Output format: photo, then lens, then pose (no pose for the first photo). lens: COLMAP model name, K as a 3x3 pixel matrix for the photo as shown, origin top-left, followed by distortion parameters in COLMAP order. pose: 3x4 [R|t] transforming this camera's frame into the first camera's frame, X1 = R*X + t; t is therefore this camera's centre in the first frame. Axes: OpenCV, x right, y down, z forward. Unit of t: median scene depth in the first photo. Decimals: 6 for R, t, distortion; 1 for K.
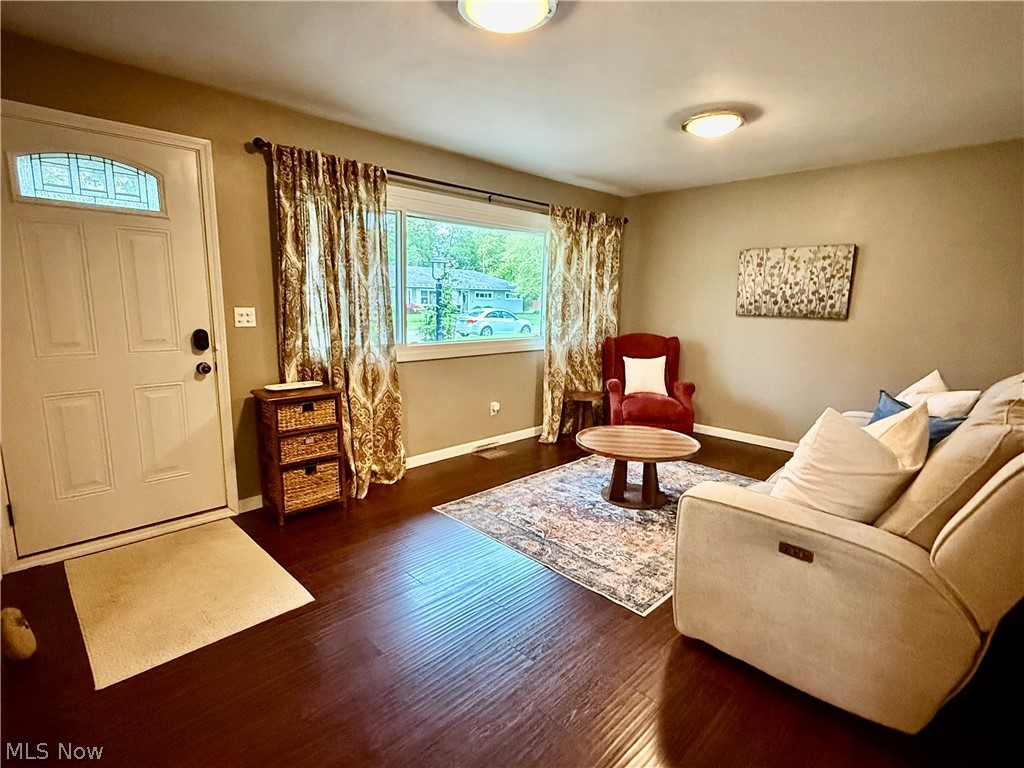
lens RADIAL K [[511.0, 0, 515.0], [0, 511.0, 387.9], [0, 0, 1]] dist [0.000295, -0.001877]
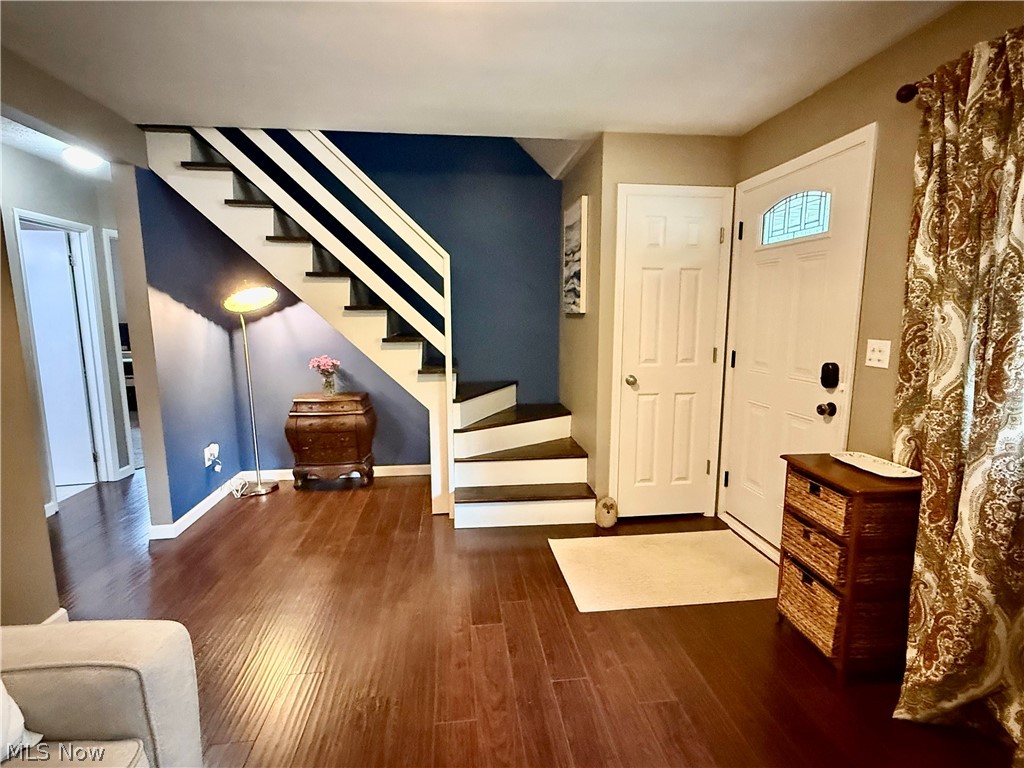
lens RADIAL K [[511.0, 0, 520.3], [0, 511.0, 387.5], [0, 0, 1]] dist [0.000295, -0.001877]
pose [[-0.618408, 0.098515, -0.779658, 0.238659], [-0.148152, 0.959707, 0.238776, -0.133472], [0.771766, 0.263168, -0.578895, 0.734607]]
